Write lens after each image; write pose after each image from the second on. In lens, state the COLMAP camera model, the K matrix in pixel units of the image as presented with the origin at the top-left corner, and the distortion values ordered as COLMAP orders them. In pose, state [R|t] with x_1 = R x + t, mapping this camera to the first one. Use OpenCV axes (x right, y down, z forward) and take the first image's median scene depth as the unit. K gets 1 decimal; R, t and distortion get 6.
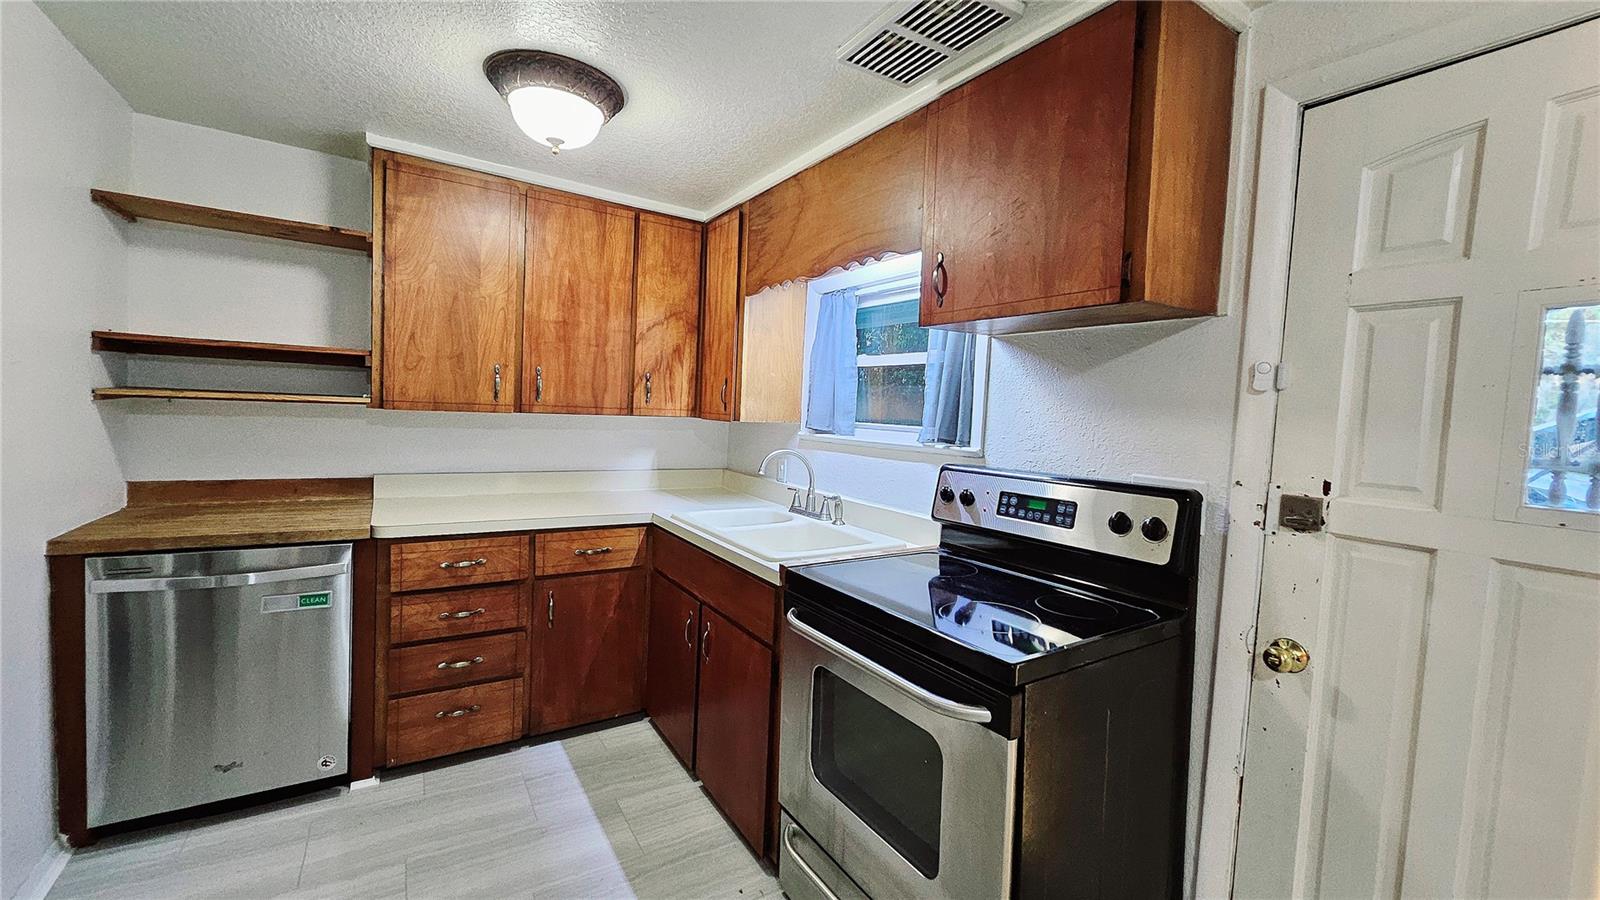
lens RADIAL K [[619.0, 0, 792.9], [0, 619.0, 446.1], [0, 0, 1]] dist [0.004360, 0.000033]
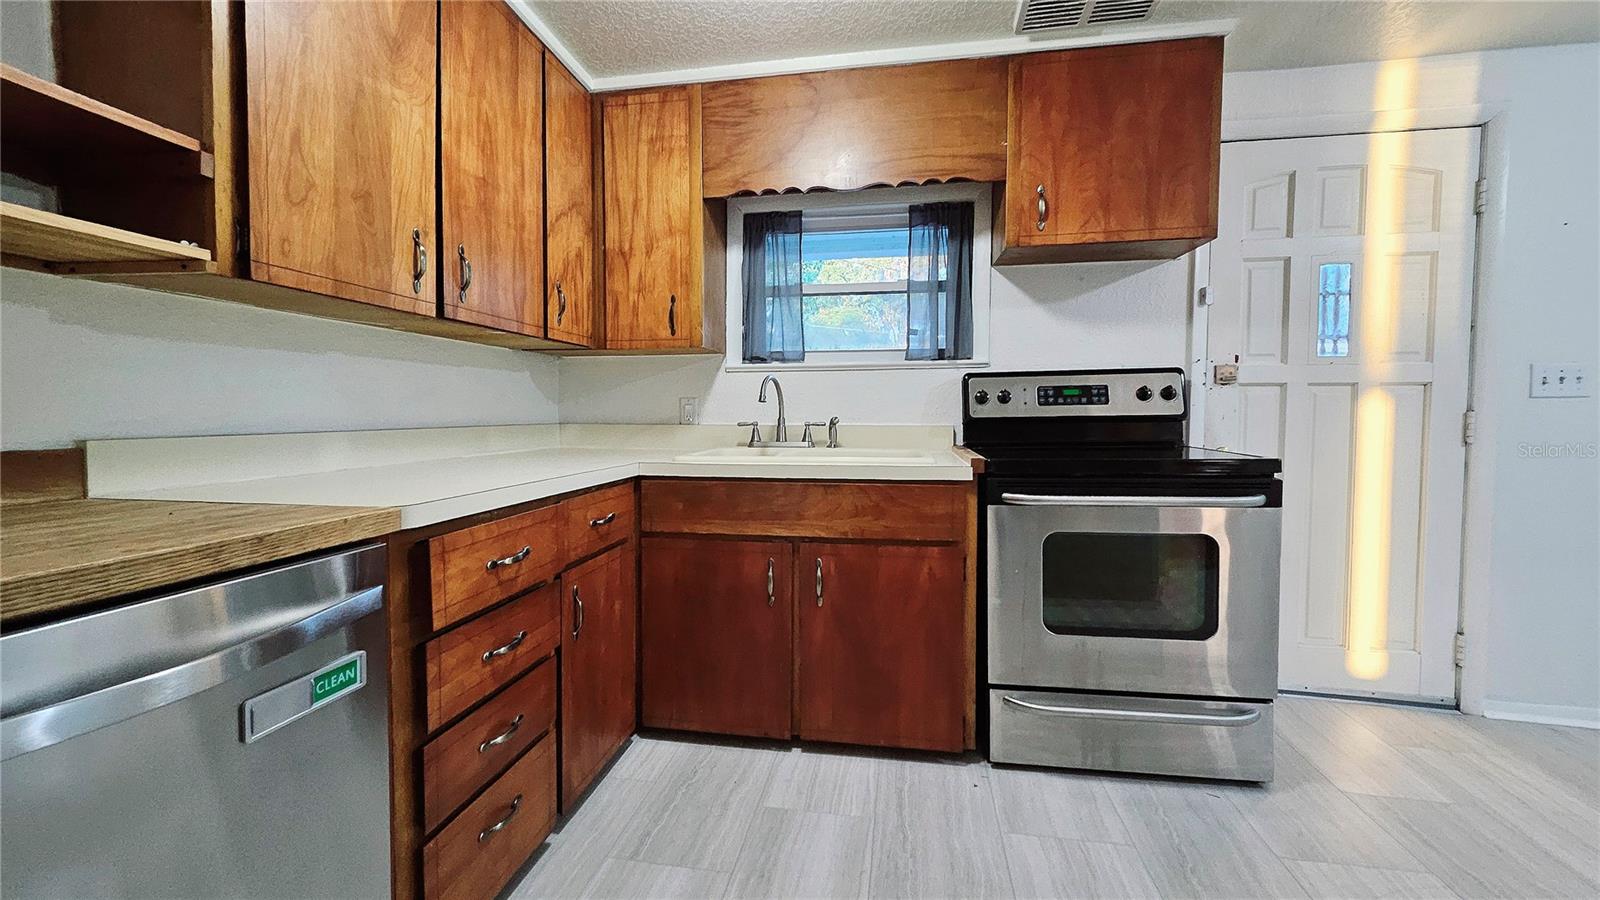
lens RADIAL K [[619.0, 0, 794.2], [0, 619.0, 442.0], [0, 0, 1]] dist [0.004360, 0.000033]
pose [[0.676820, -0.083355, 0.731414, -0.967550], [0.074462, 0.996225, 0.044630, 0.094382], [-0.732373, 0.024256, 0.680472, 0.512912]]
